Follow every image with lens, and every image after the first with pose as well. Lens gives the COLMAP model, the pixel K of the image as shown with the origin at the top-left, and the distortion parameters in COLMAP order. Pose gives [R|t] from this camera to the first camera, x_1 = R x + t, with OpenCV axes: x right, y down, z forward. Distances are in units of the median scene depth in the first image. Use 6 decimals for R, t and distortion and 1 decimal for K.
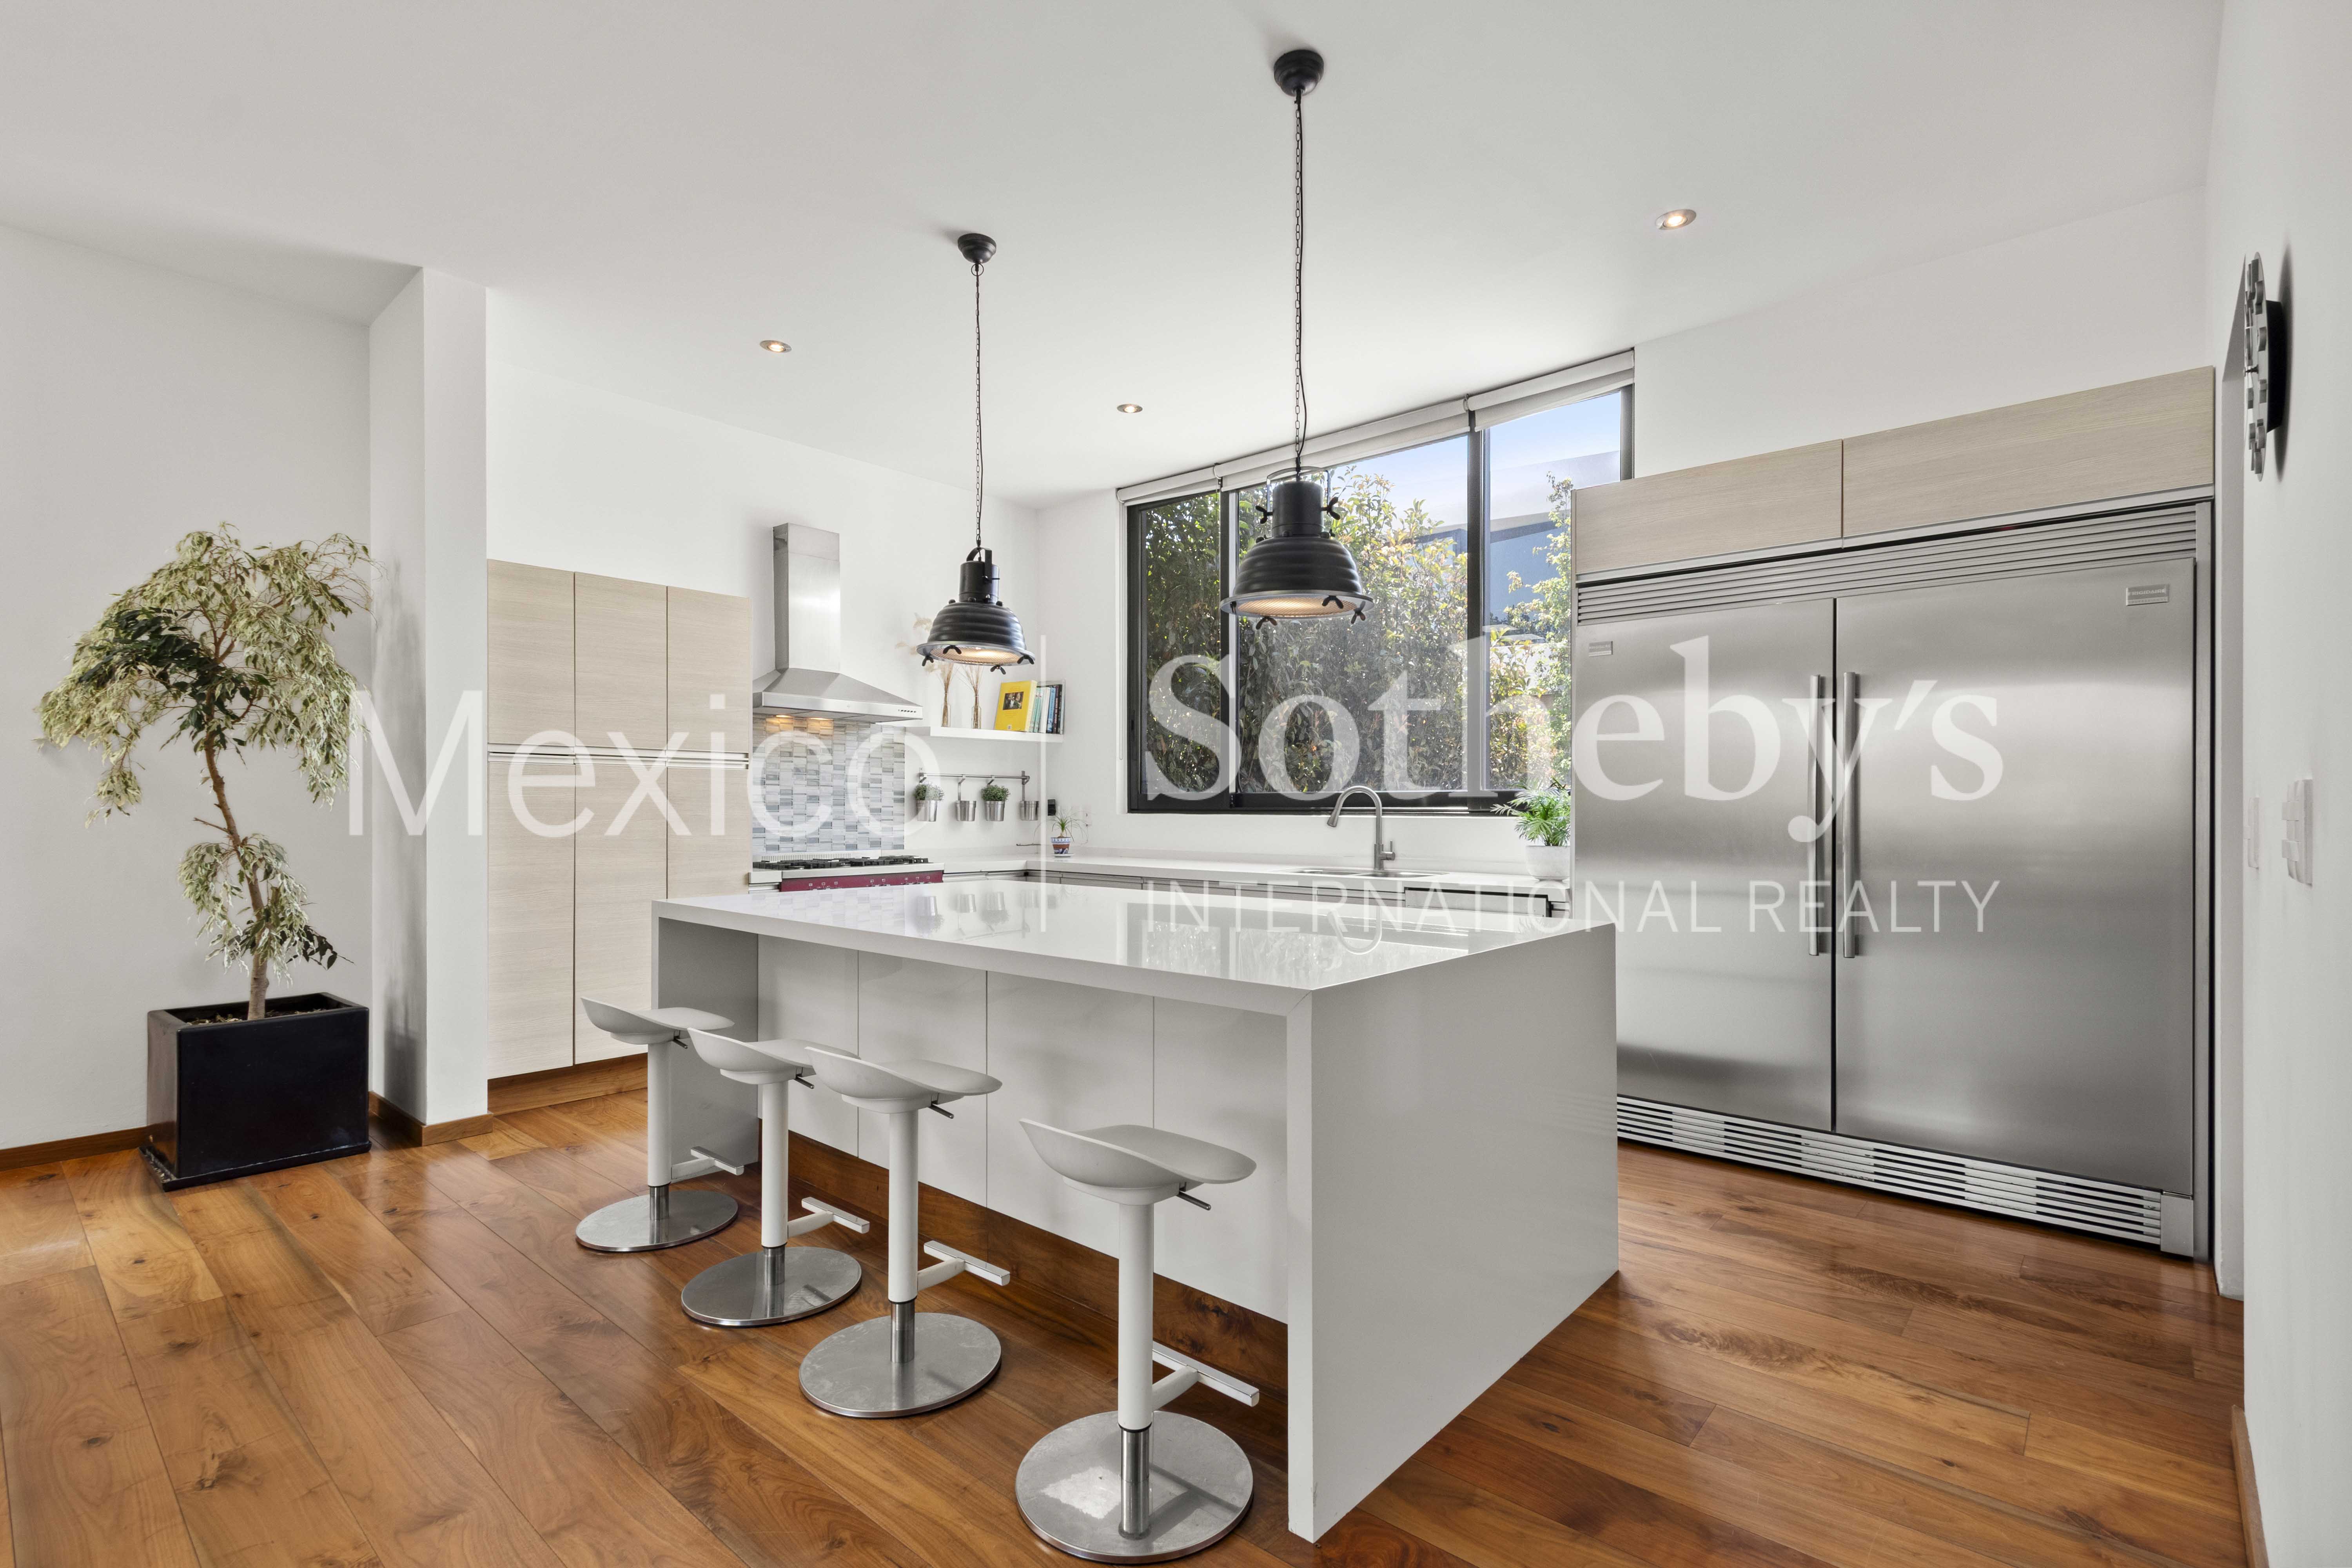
lens RADIAL K [[1078.8, 0, 1179.3], [0, 1078.8, 791.4], [0, 0, 1]] dist [-0.008383, -0.000030]
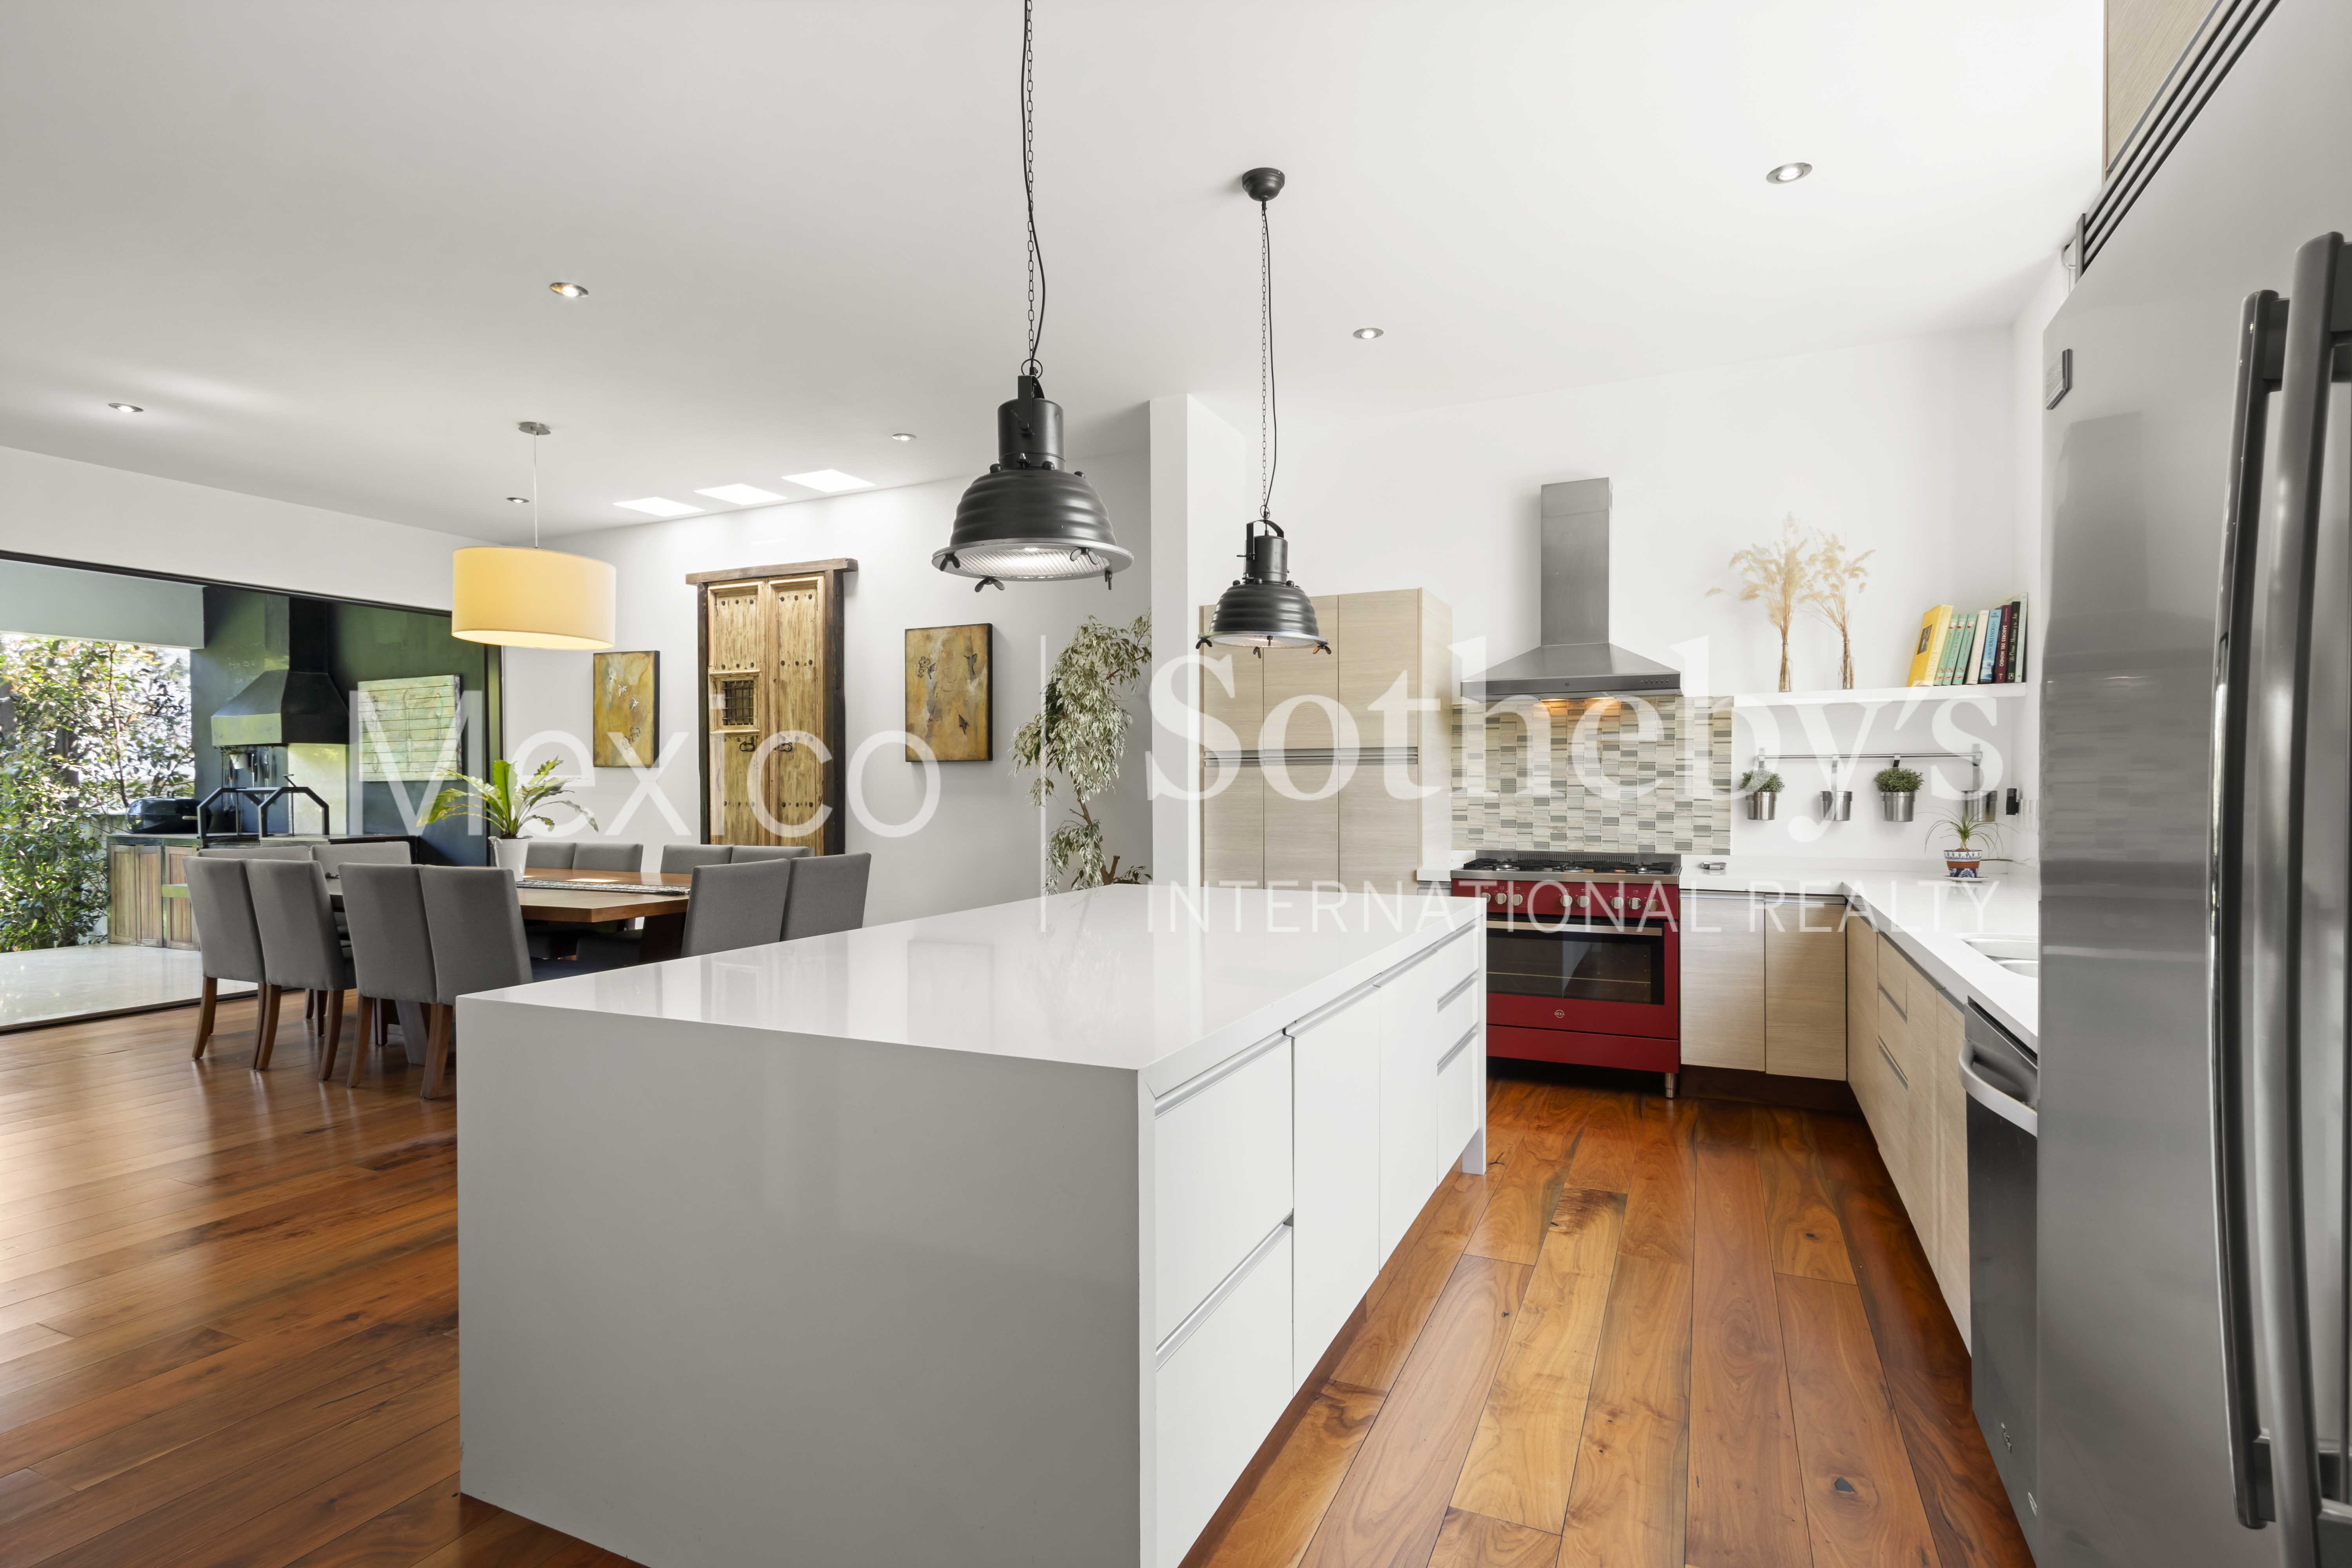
lens RADIAL K [[1078.8, 0, 1169.6], [0, 1078.8, 780.7], [0, 0, 1]] dist [-0.008383, -0.000030]
pose [[0.270830, -0.001030, -0.962627, 0.377503], [0.010365, 0.999945, 0.001846, -0.004281], [0.962571, -0.010478, 0.270826, 0.390786]]
